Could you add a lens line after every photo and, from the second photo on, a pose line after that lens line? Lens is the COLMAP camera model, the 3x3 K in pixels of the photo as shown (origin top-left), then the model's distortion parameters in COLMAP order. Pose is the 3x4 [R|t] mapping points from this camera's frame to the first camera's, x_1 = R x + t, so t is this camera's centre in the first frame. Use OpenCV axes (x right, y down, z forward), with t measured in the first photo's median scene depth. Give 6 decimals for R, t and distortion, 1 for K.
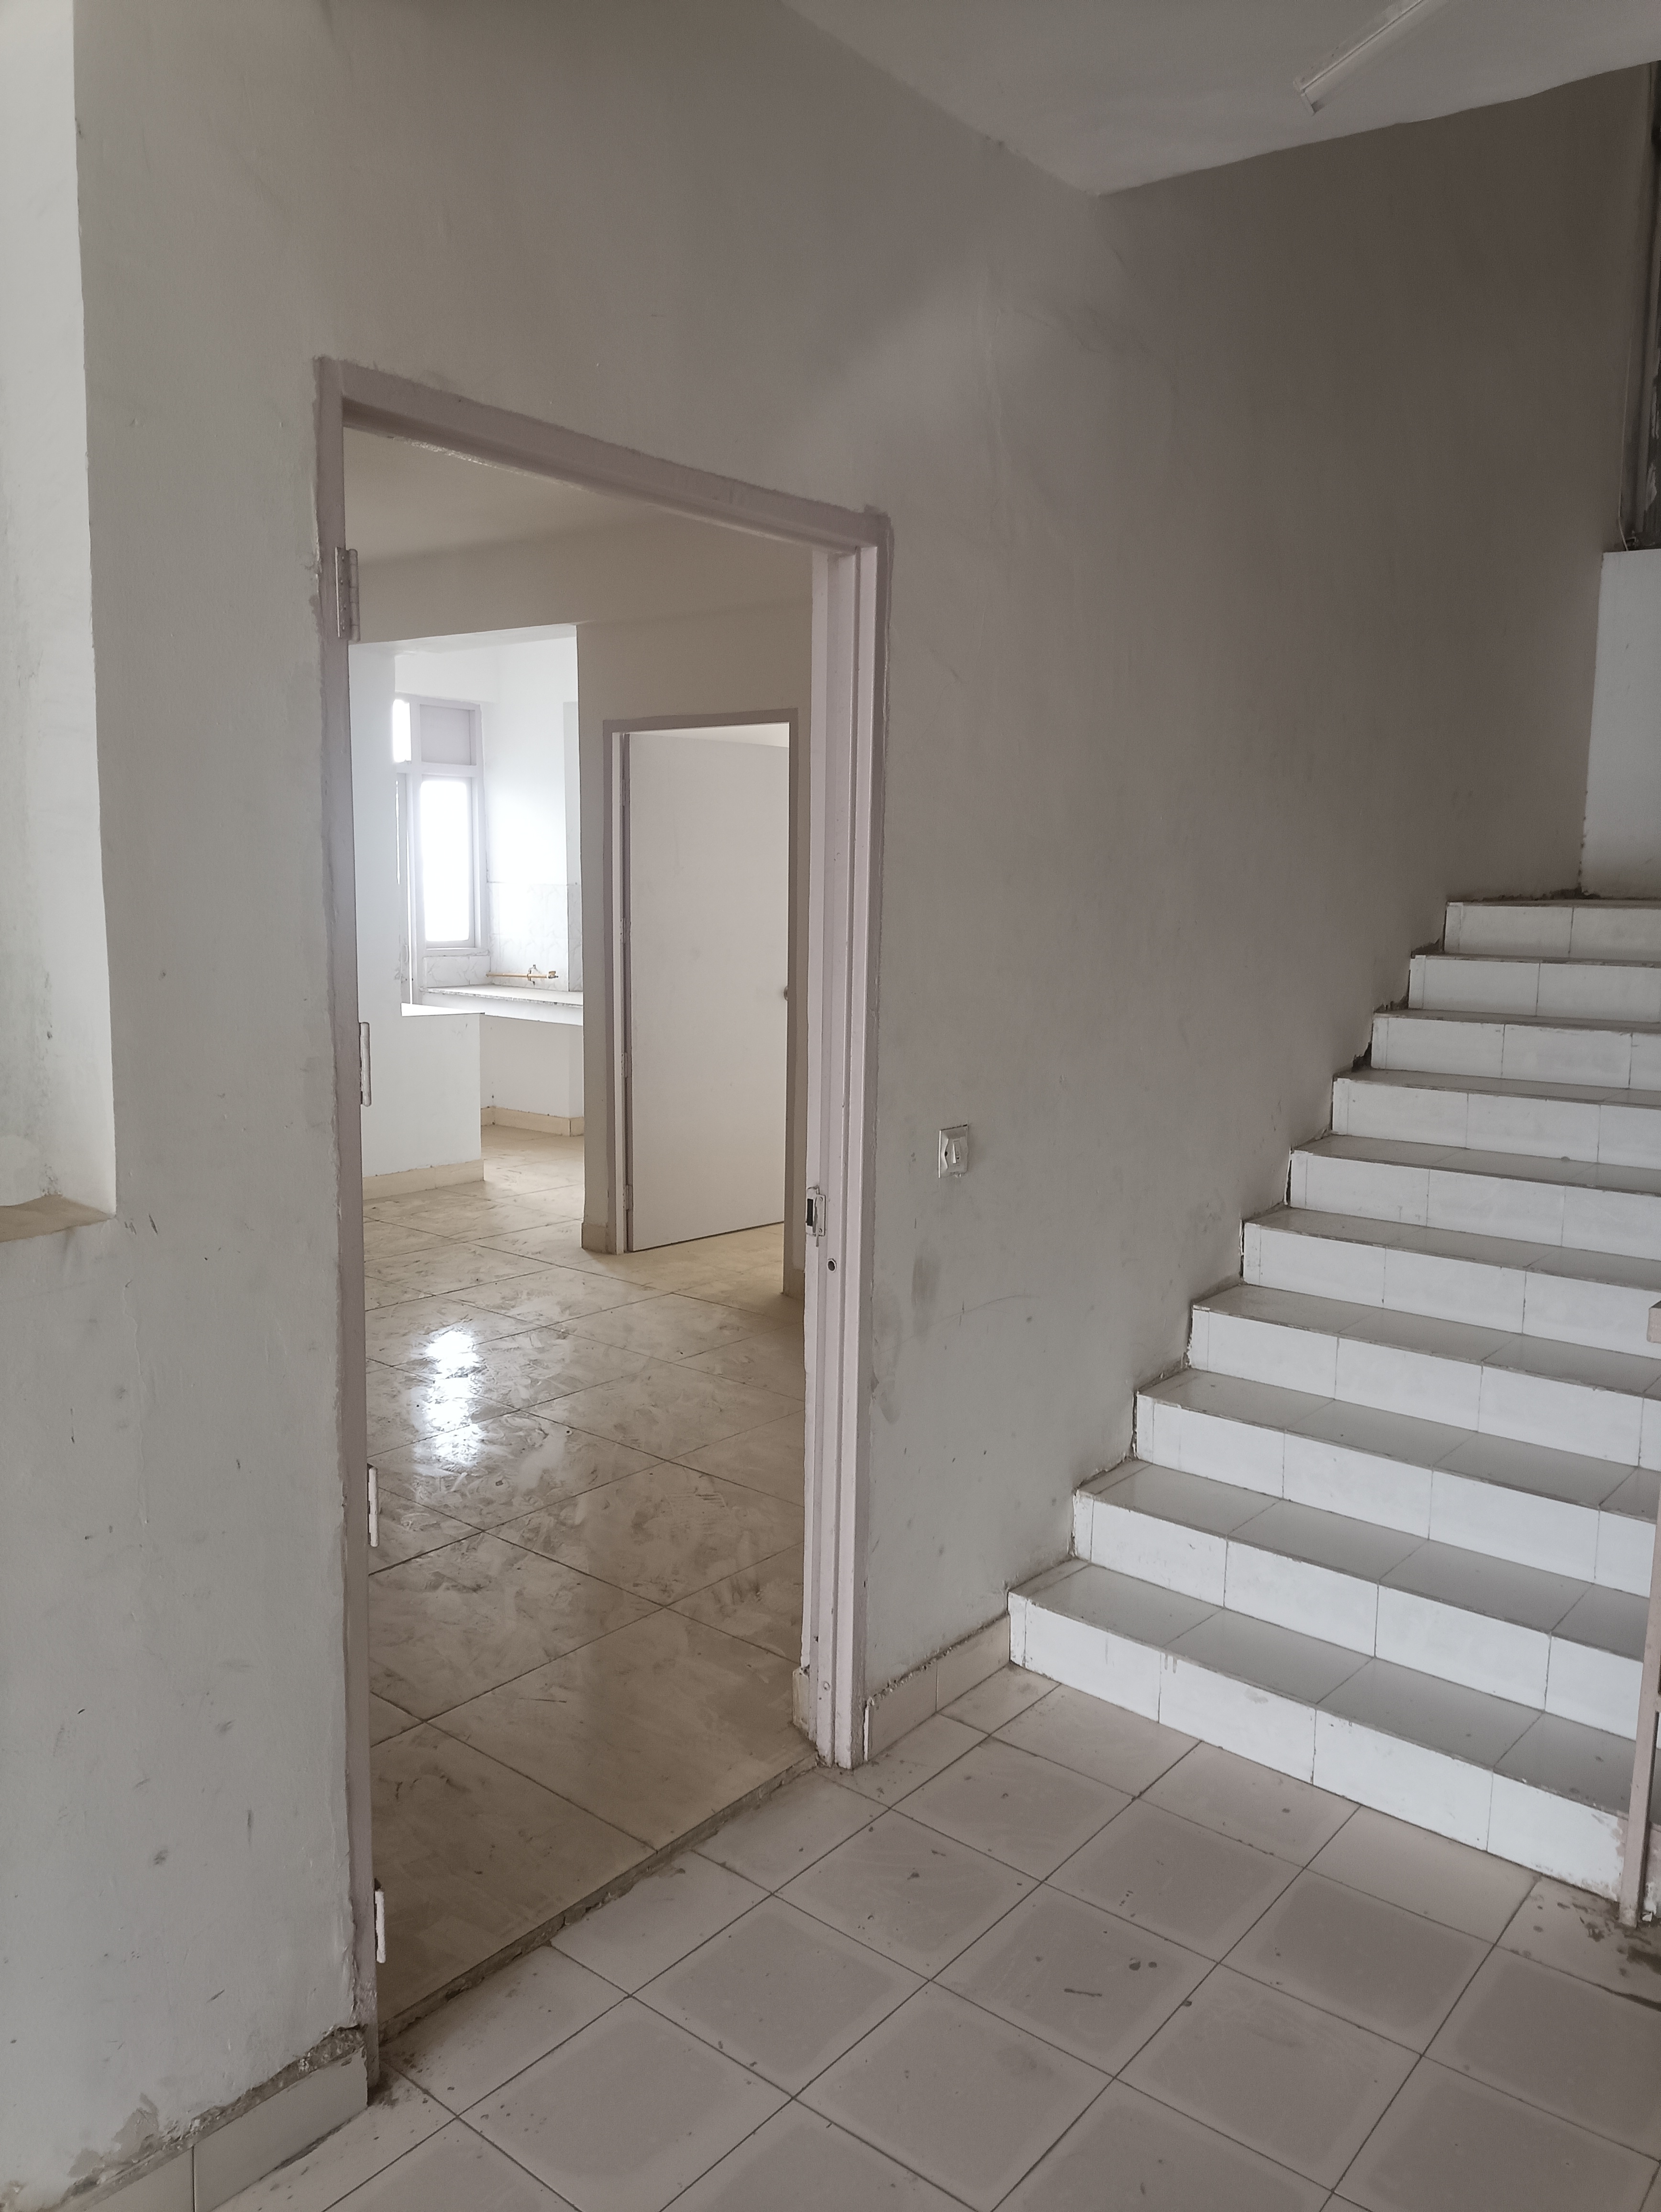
lens RADIAL K [[1630.7, 0, 873.4], [0, 1630.7, 1102.7], [0, 0, 1]] dist [0.087766, -0.126601]
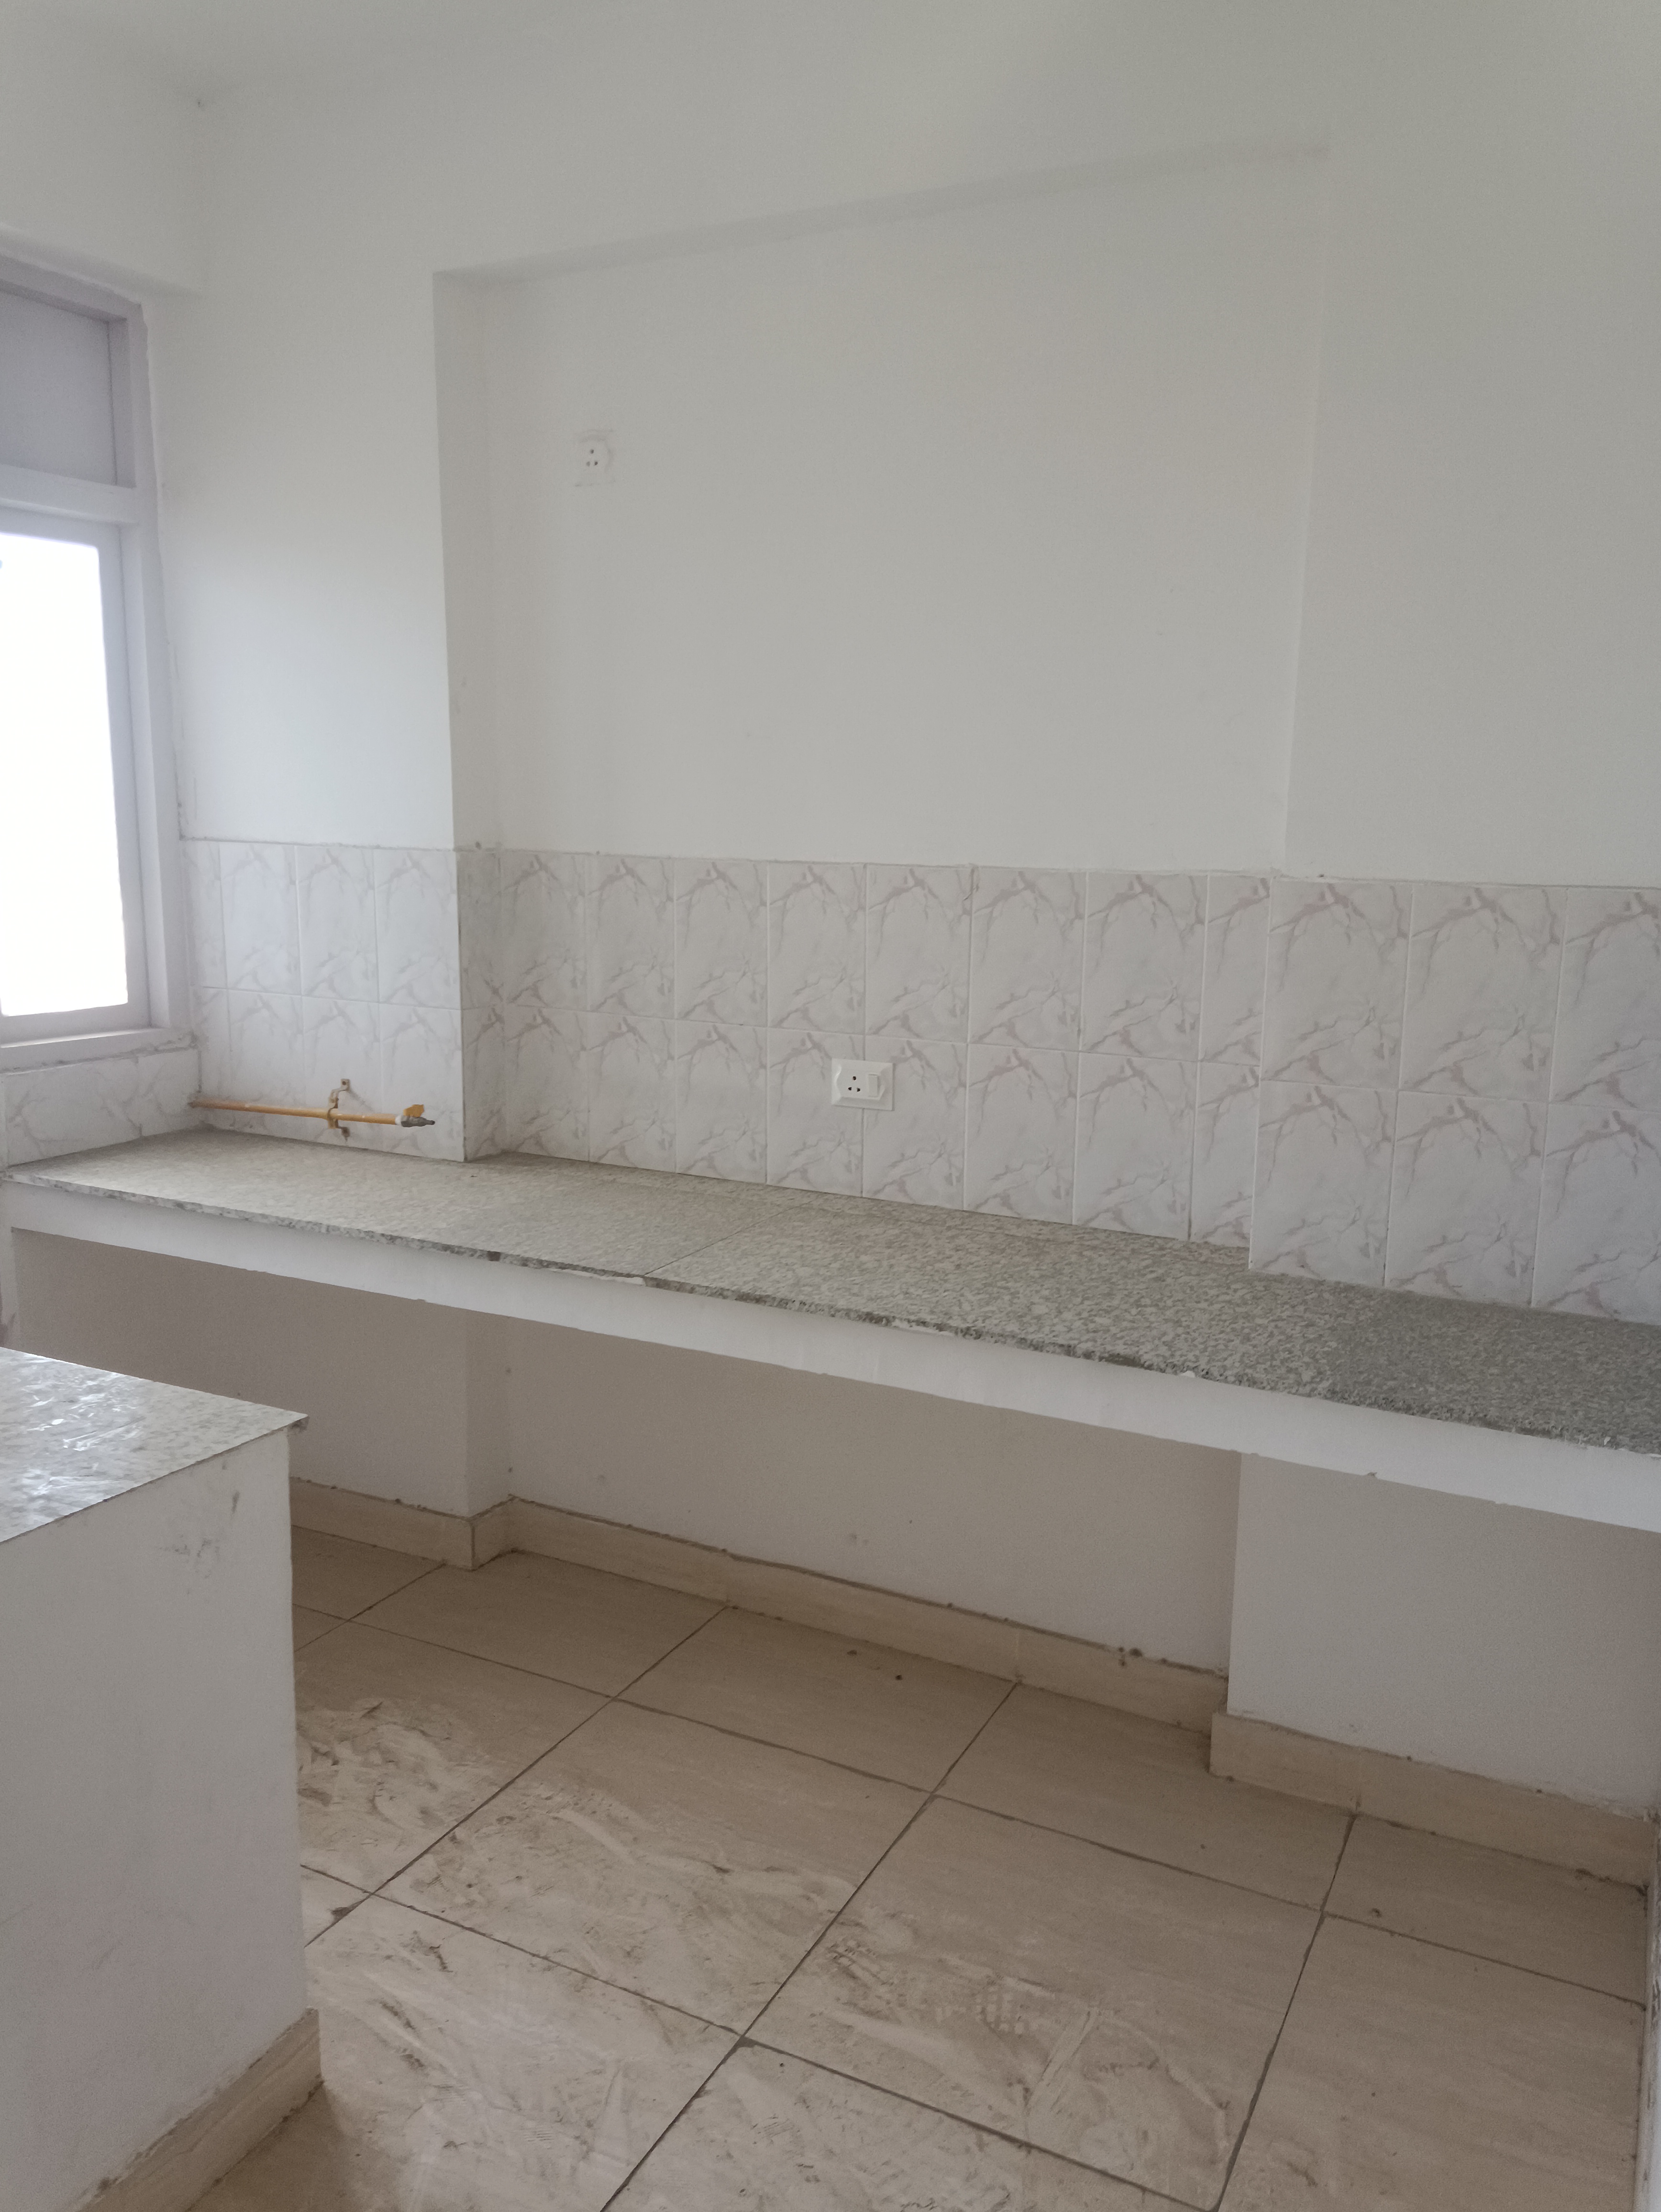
lens RADIAL K [[1657.3, 0, 940.5], [0, 1657.3, 1101.1], [0, 0, 1]] dist [0.000977, -0.000340]
pose [[0.970454, -0.038906, 0.238130, -0.314258], [0.030189, 0.998738, 0.040148, -0.167709], [-0.239391, -0.031773, 0.970403, 1.178295]]
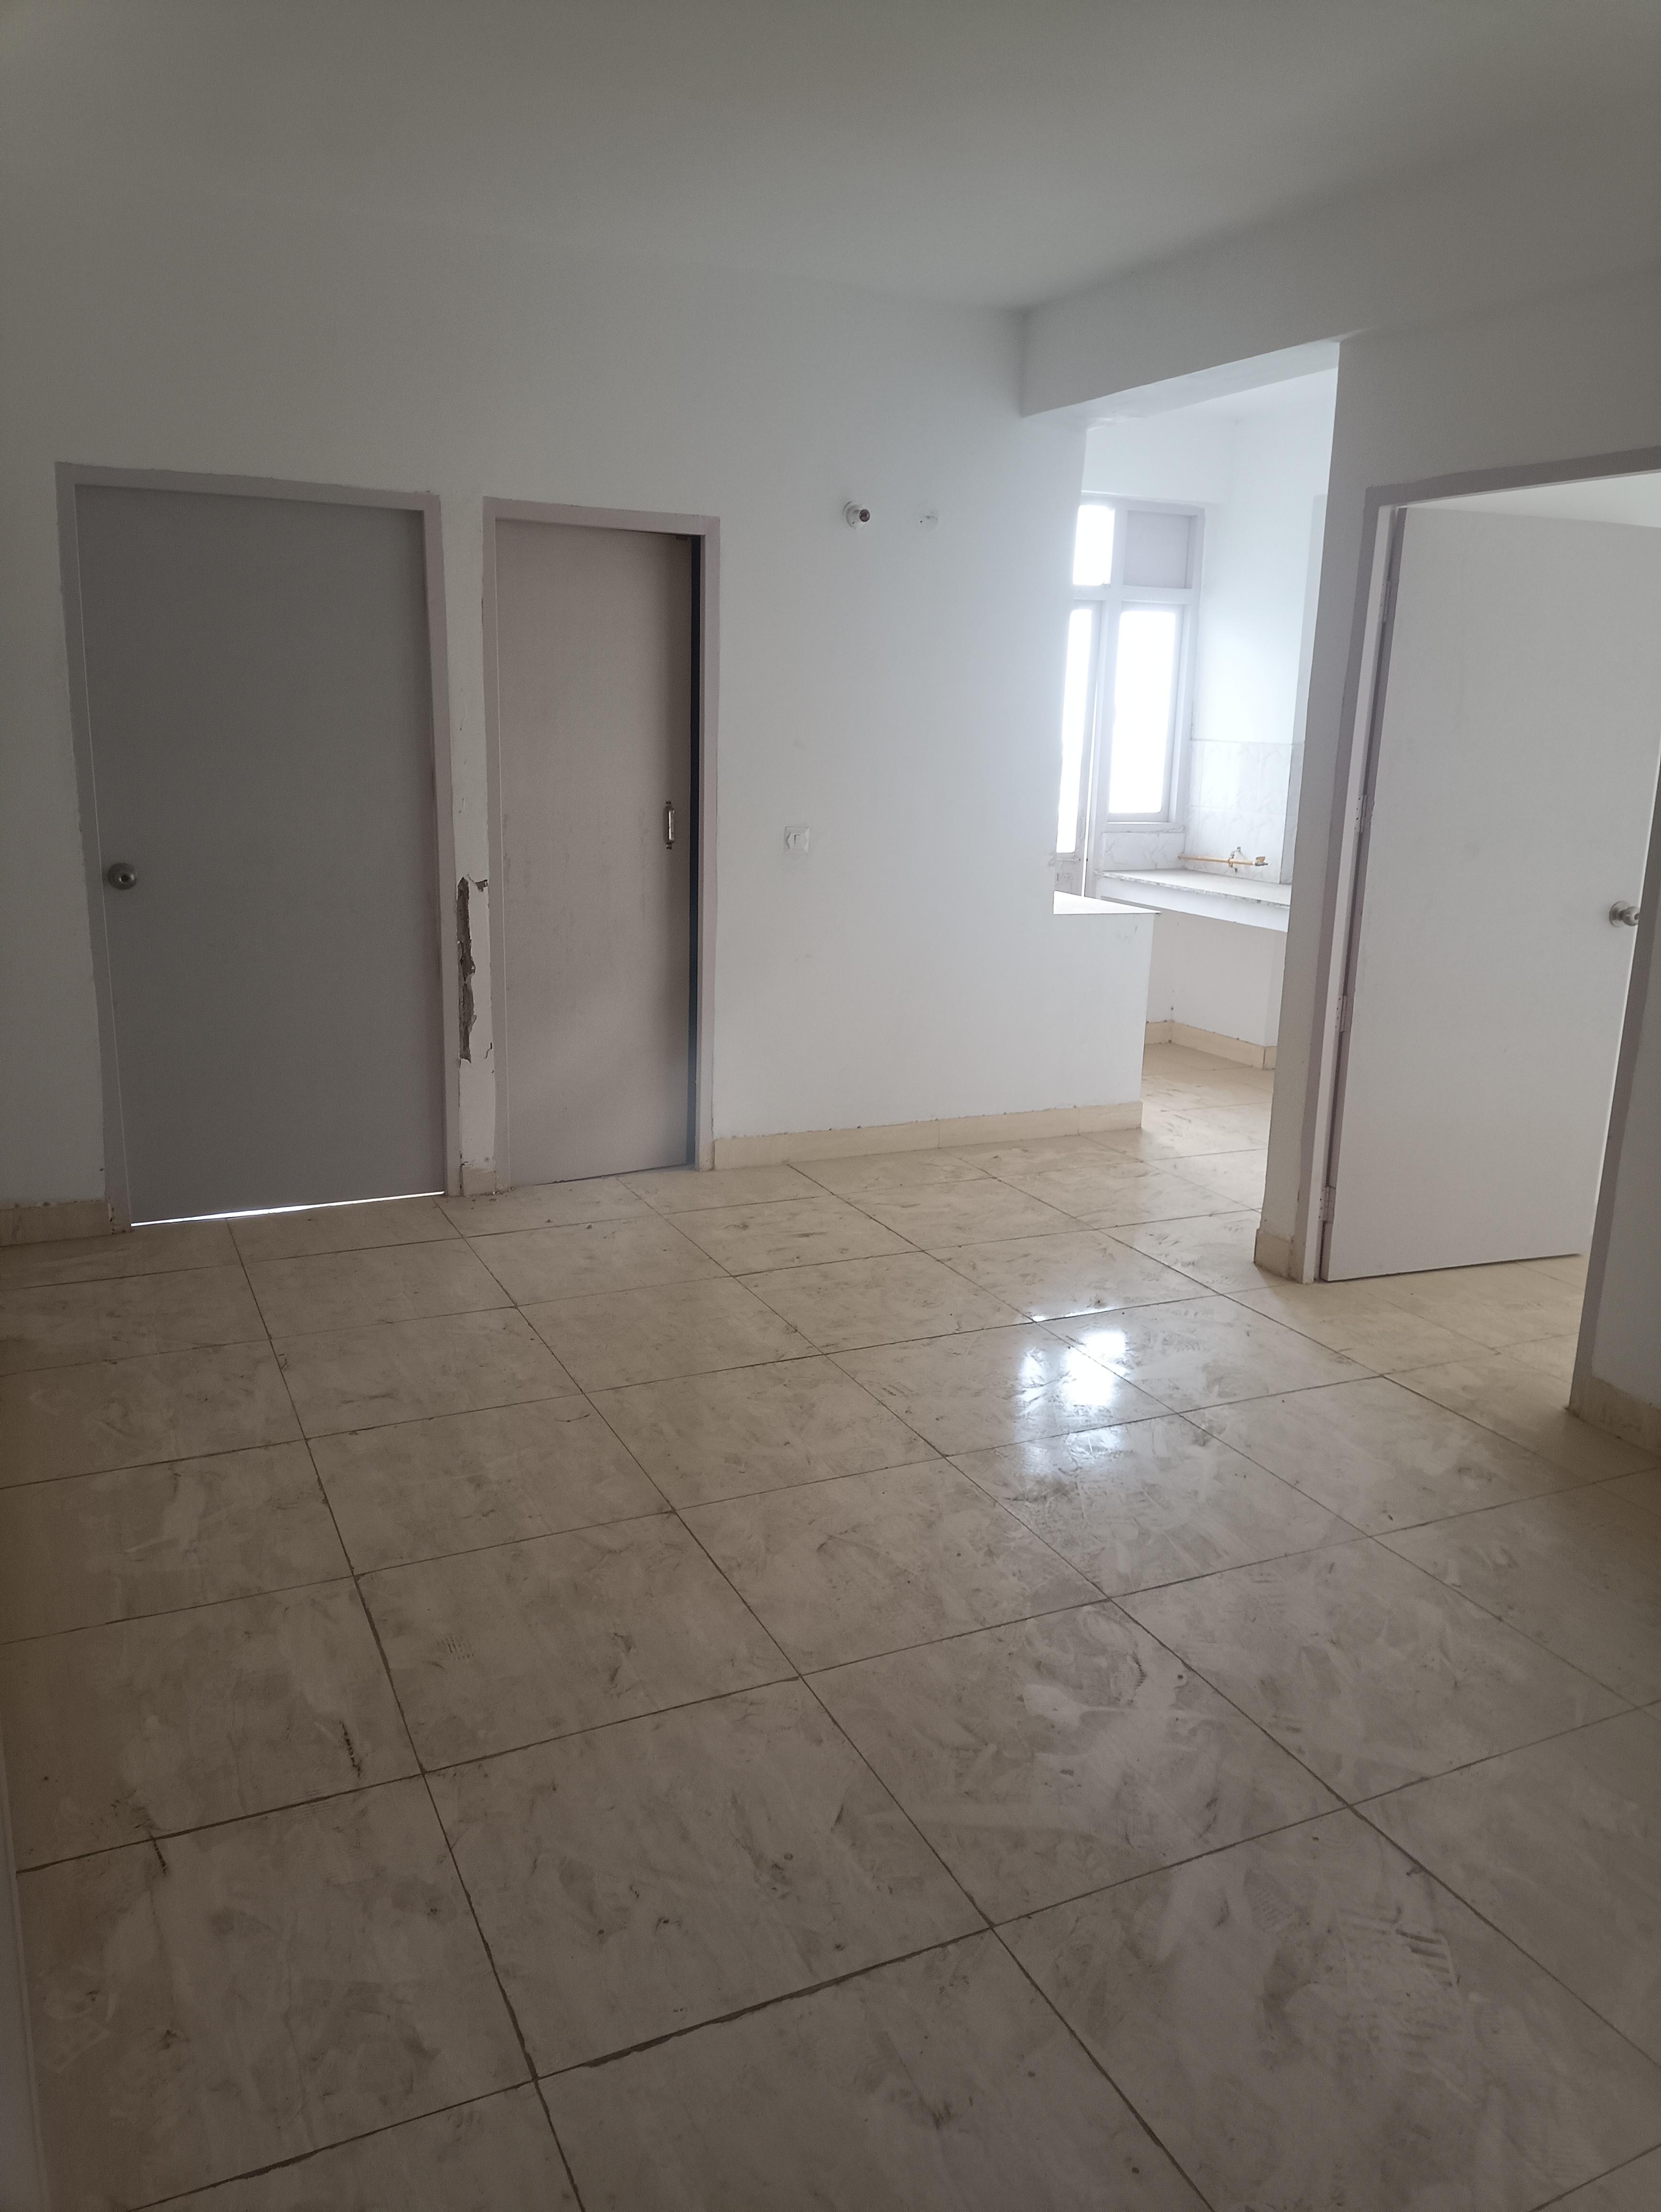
lens RADIAL K [[1635.6, 0, 839.2], [0, 1635.6, 1103.8], [0, 0, 1]] dist [0.115649, -0.196361]
pose [[0.899007, 0.106999, -0.424661, -0.057487], [-0.071596, 0.992556, 0.098520, -0.049013], [0.432041, -0.058166, 0.899976, 0.373521]]
